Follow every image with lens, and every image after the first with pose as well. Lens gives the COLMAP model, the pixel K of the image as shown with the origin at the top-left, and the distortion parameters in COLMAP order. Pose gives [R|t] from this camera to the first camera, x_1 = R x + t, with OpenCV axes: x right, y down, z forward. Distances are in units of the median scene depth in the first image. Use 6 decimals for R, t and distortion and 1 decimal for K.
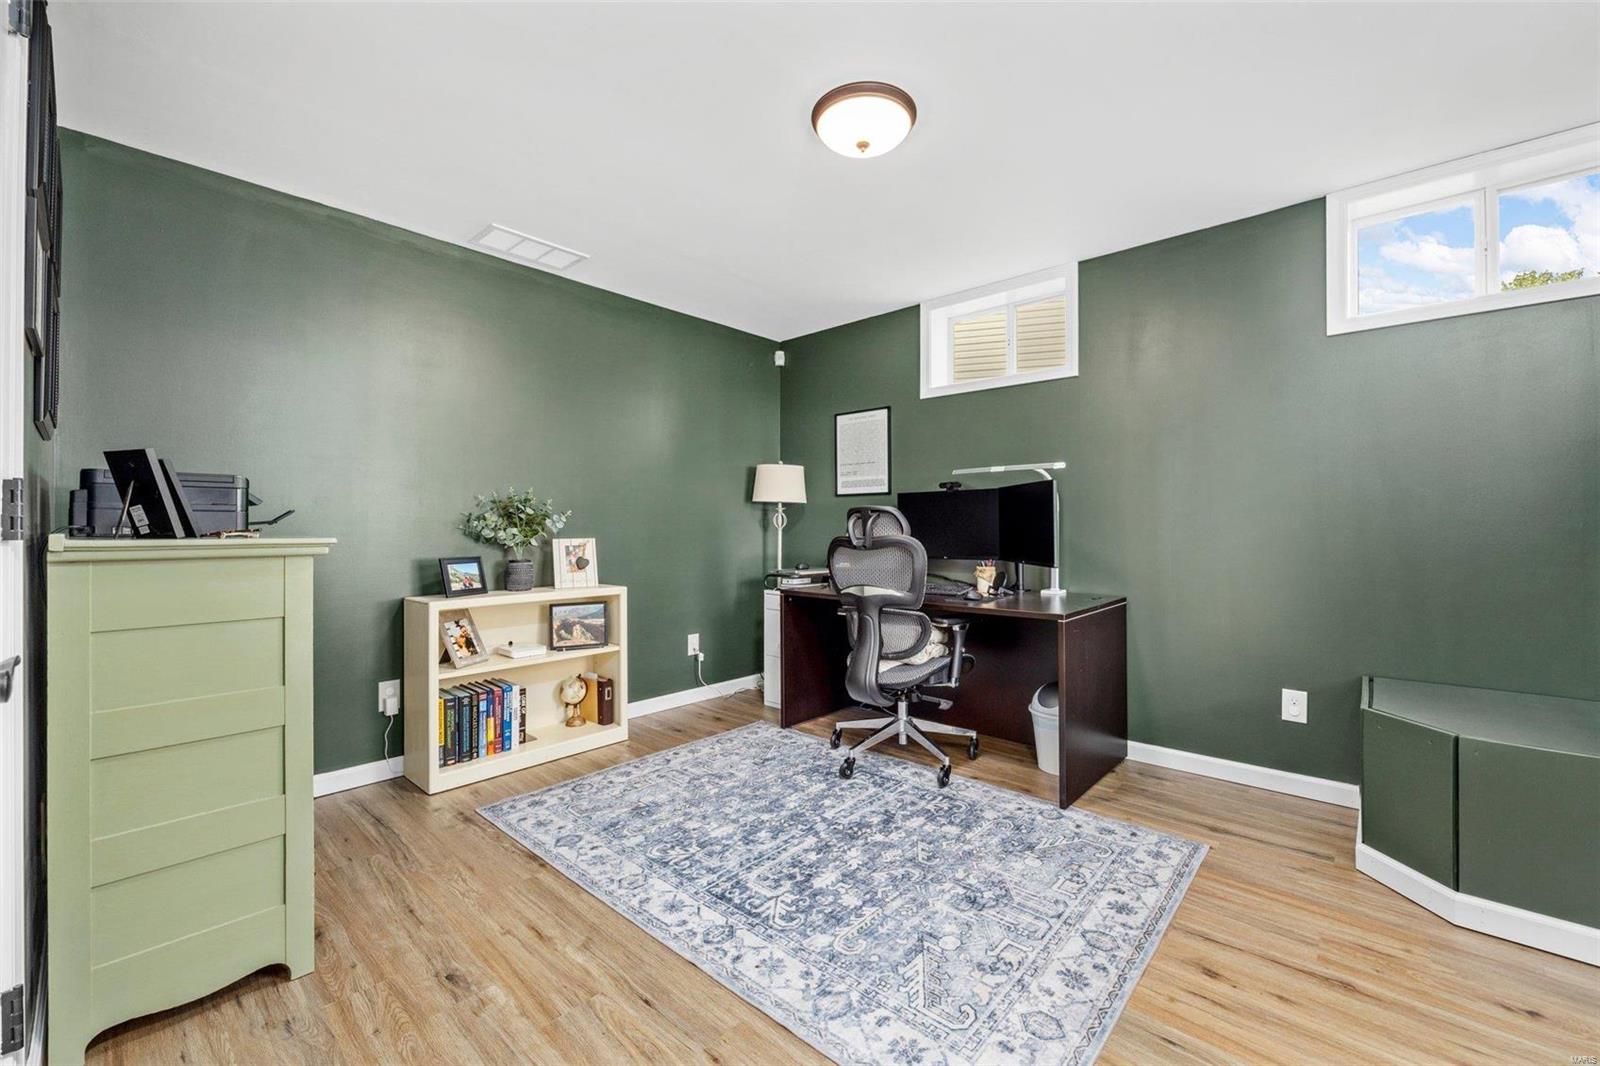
lens RADIAL K [[632.9, 0, 803.0], [0, 632.9, 523.9], [0, 0, 1]] dist [-0.008437, 0.001437]
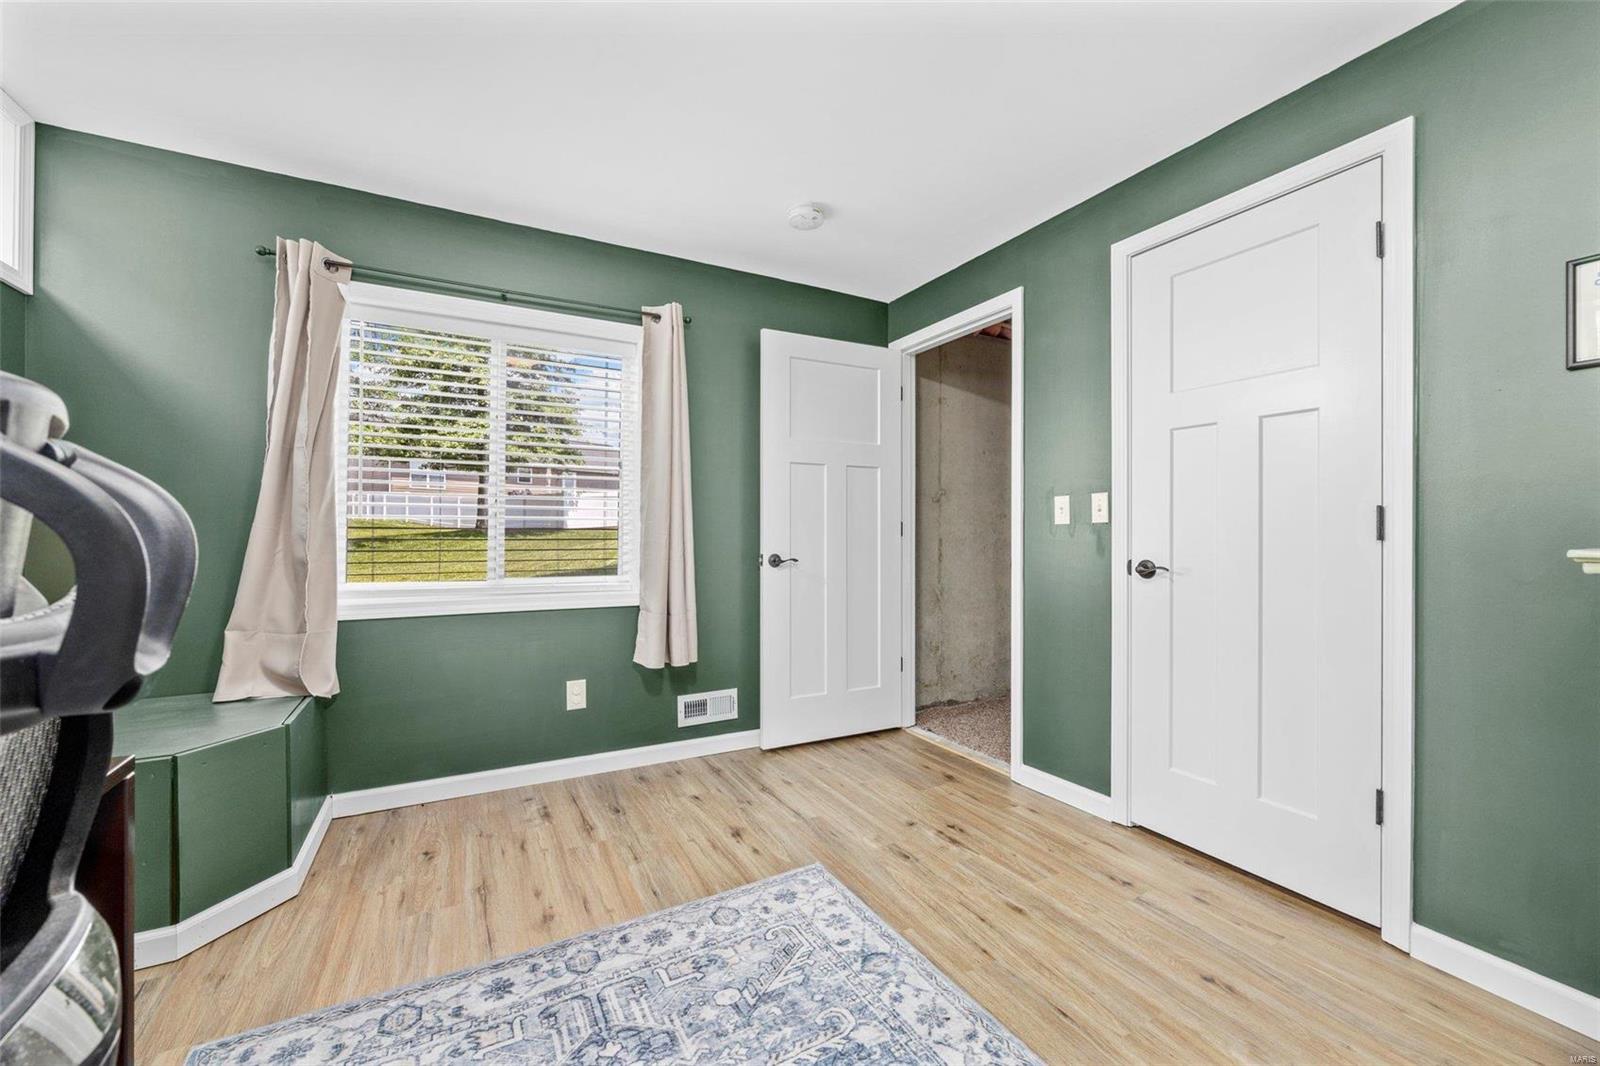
lens RADIAL K [[632.9, 0, 799.0], [0, 632.9, 528.7], [0, 0, 1]] dist [-0.008437, 0.001437]
pose [[-0.943219, 0.002786, 0.332161, -0.174344], [0.002785, 0.999996, -0.000477, -0.000510], [-0.332161, 0.000475, -0.943223, 1.932657]]
